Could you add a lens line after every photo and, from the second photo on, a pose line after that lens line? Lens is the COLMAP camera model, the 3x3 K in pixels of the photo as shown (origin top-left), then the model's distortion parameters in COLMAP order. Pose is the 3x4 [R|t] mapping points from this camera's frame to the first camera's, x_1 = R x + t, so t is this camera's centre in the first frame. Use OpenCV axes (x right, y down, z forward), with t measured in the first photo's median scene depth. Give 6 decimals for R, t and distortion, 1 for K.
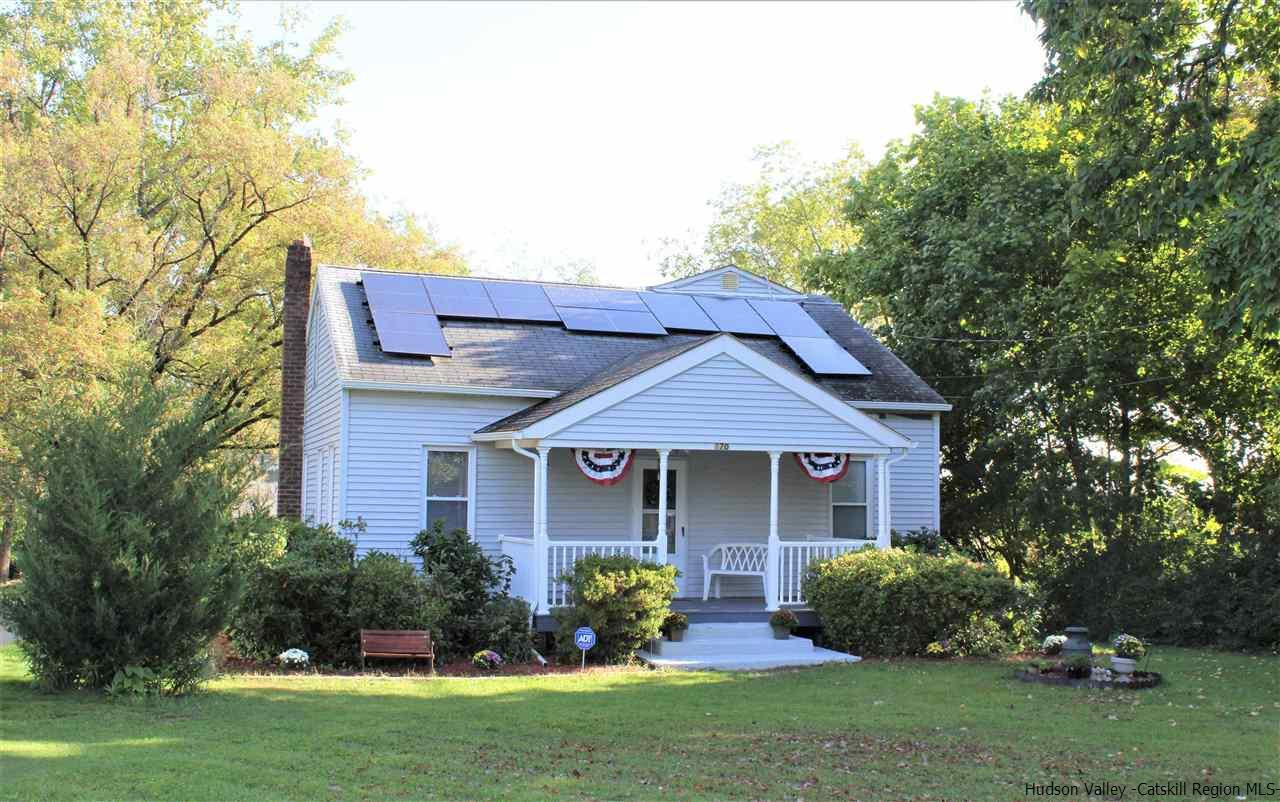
lens RADIAL K [[1301.0, 0, 640.6], [0, 1301.0, 400.2], [0, 0, 1]] dist [-0.096189, 0.006397]
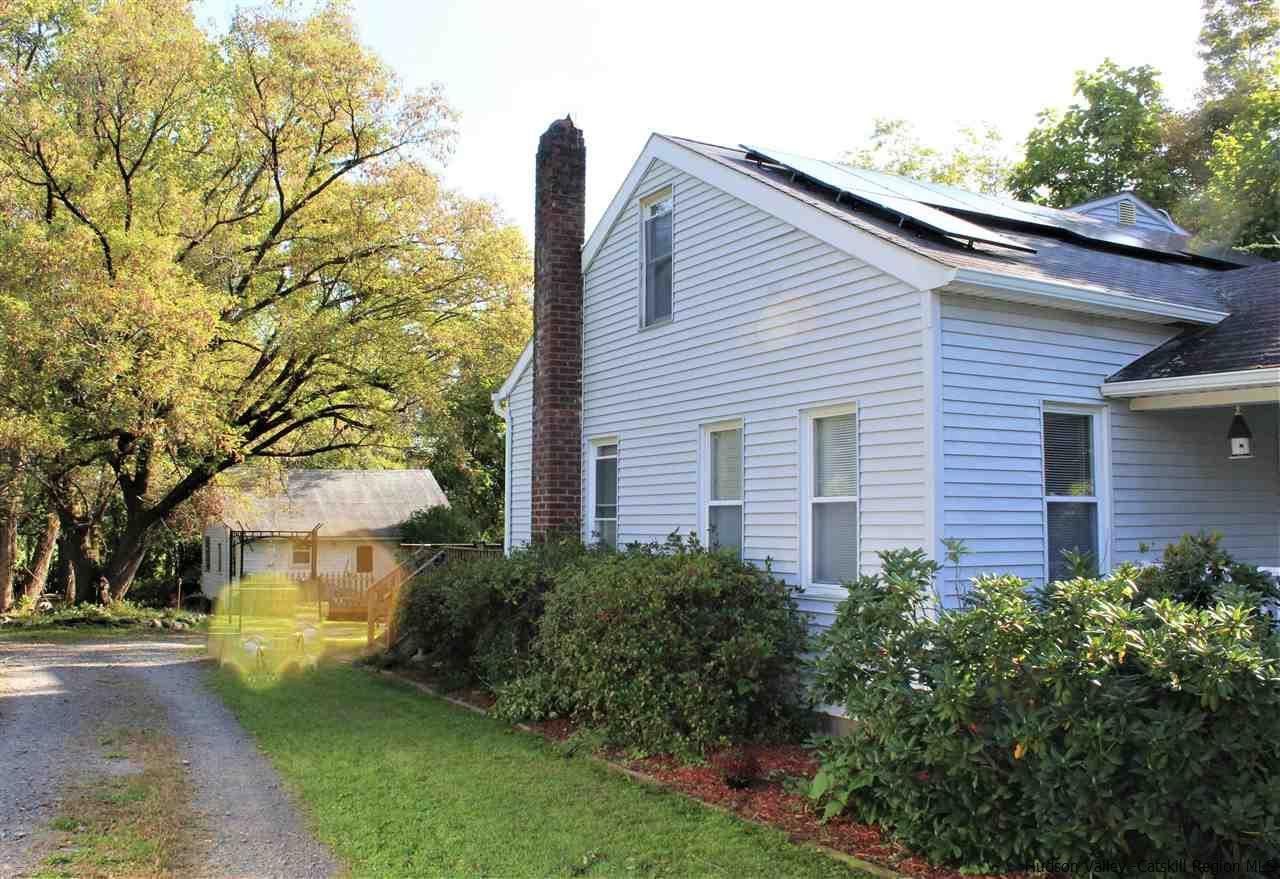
lens RADIAL K [[1139.8, 0, 639.2], [0, 1139.8, 439.3], [0, 0, 1]] dist [-0.114426, 0.133342]
pose [[0.991265, 0.004939, 0.131791, -0.422138], [-0.005540, 0.999976, 0.004194, 0.052900], [-0.131767, -0.004888, 0.991269, 0.584551]]
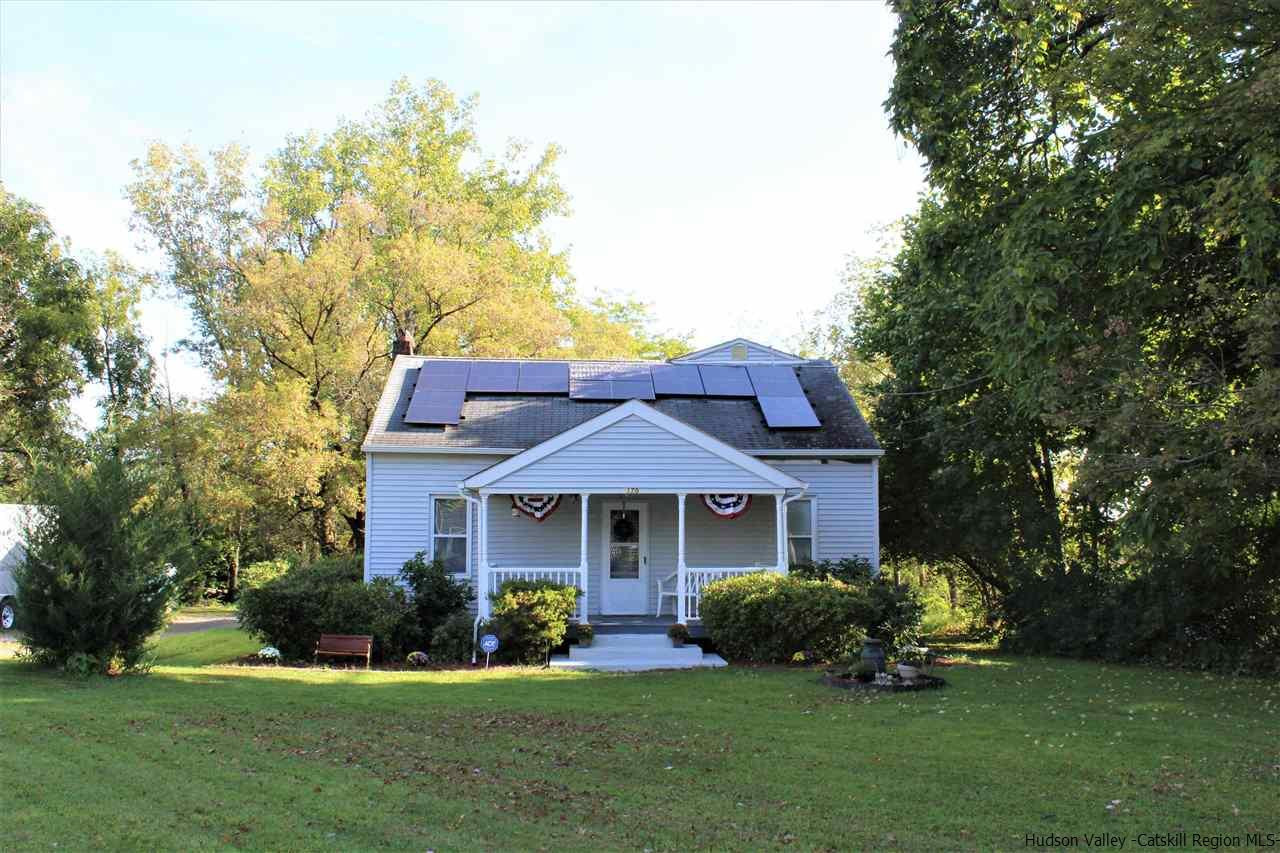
lens RADIAL K [[1113.7, 0, 638.2], [0, 1113.7, 433.1], [0, 0, 1]] dist [-0.168492, 0.172278]
pose [[0.974624, -0.033408, -0.221339, 0.296715], [0.029223, 0.999327, -0.022157, 0.004713], [0.221931, 0.015126, 0.974945, -0.023542]]
